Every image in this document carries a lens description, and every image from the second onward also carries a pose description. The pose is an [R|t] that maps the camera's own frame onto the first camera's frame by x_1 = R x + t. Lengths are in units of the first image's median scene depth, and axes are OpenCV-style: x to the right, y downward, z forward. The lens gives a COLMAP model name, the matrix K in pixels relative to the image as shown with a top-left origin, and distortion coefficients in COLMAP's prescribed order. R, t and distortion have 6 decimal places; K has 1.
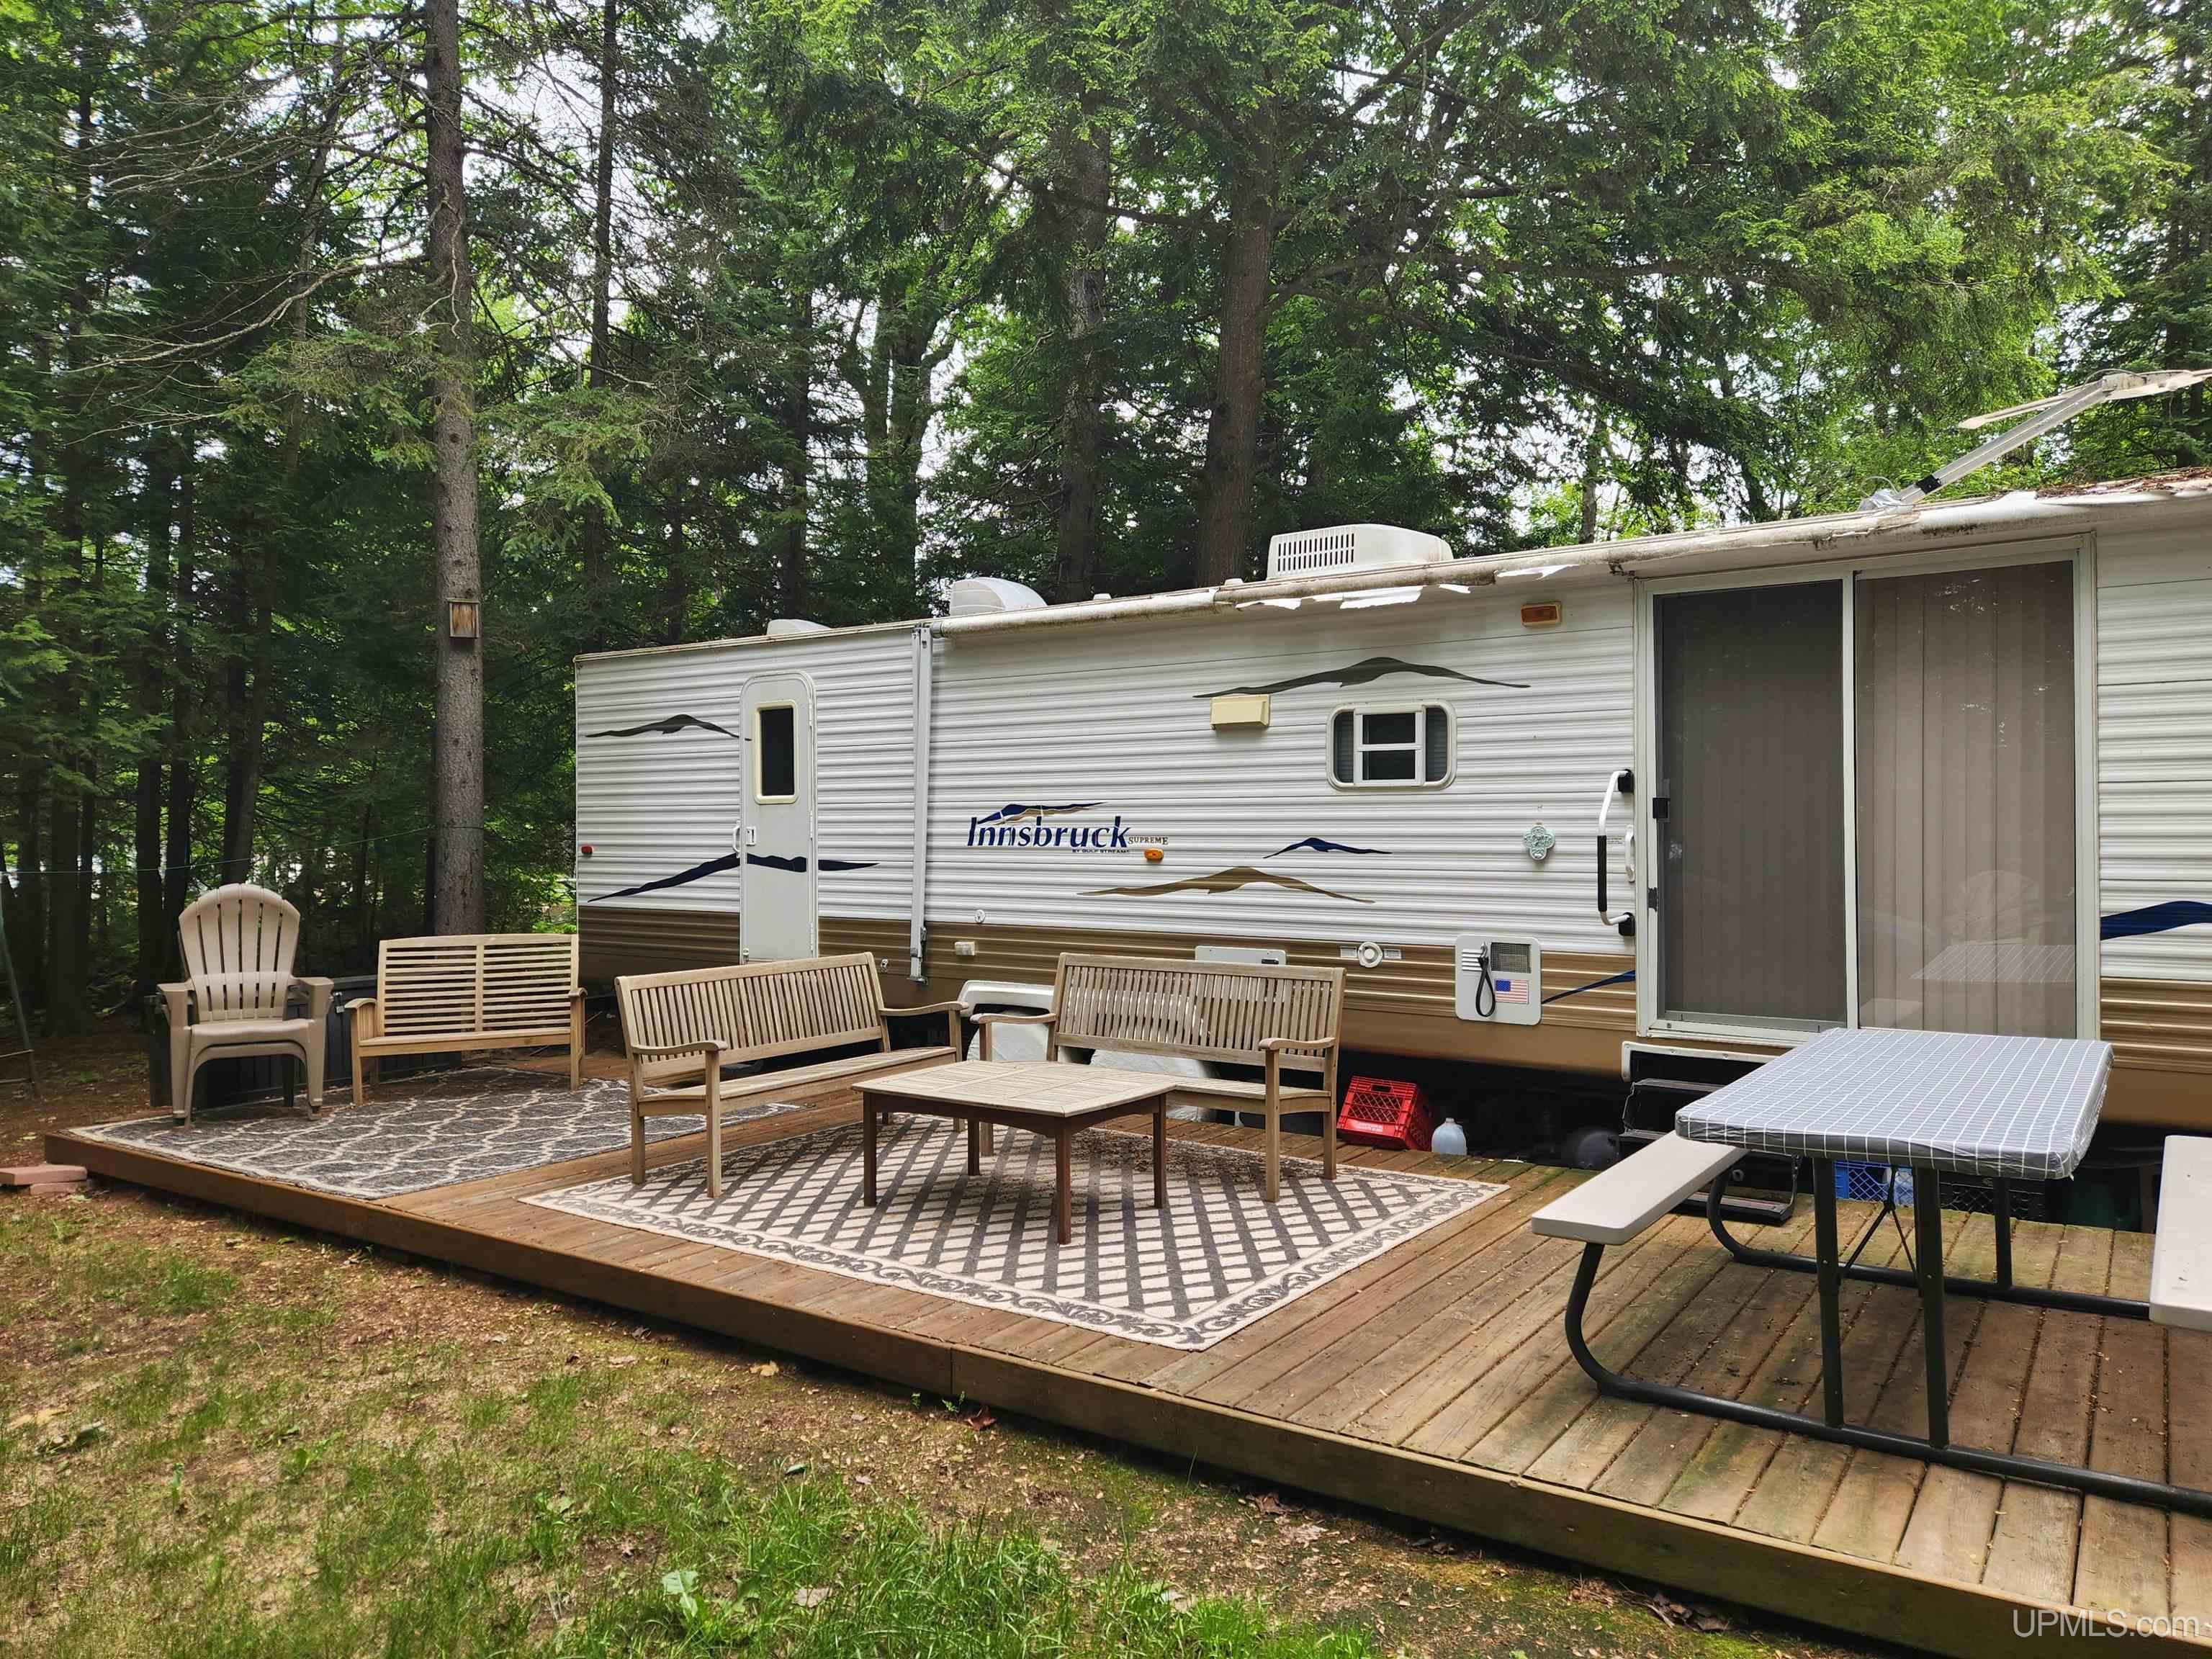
lens RADIAL K [[1467.0, 0, 1110.7], [0, 1467.0, 837.4], [0, 0, 1]] dist [0.100803, -0.096704]
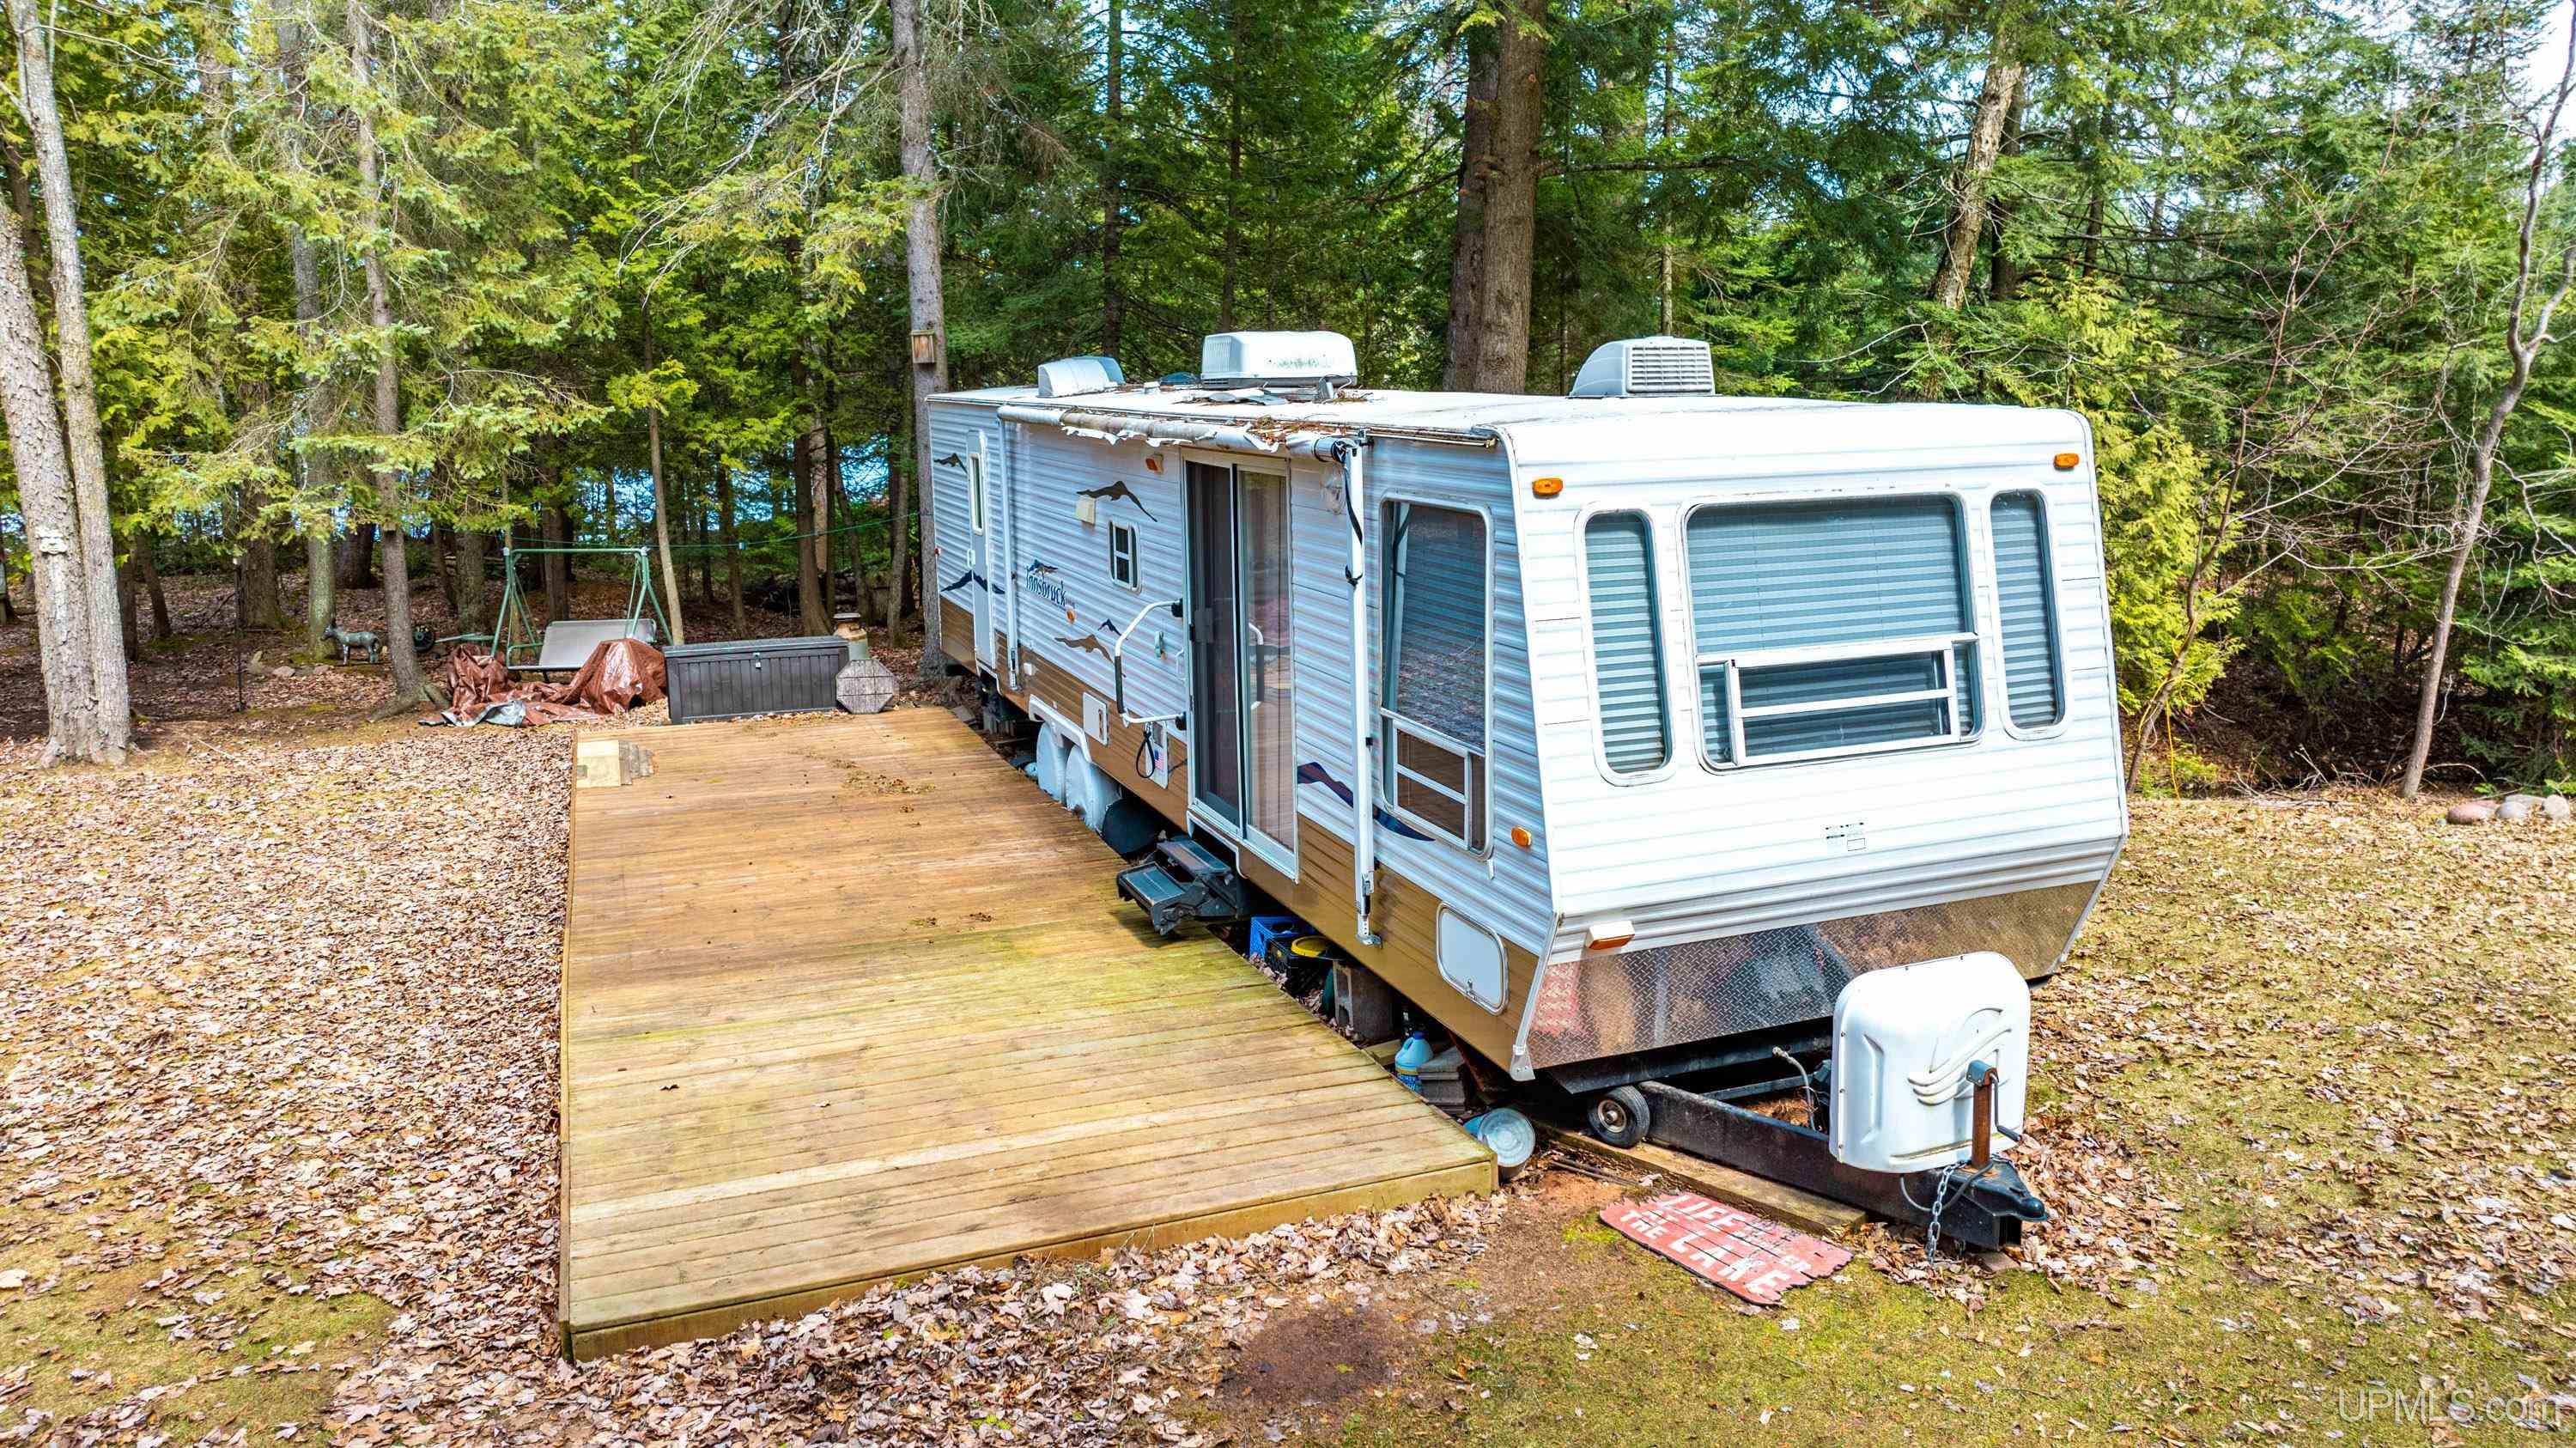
lens RADIAL K [[1815.7, 0, 1288.0], [0, 1815.7, 724.0], [0, 0, 1]] dist [-0.021981, -0.002480]
pose [[0.831835, 0.103365, -0.545313, 1.141433], [0.002376, 0.981833, 0.189734, -0.209521], [0.555018, -0.159123, 0.816477, -0.192724]]
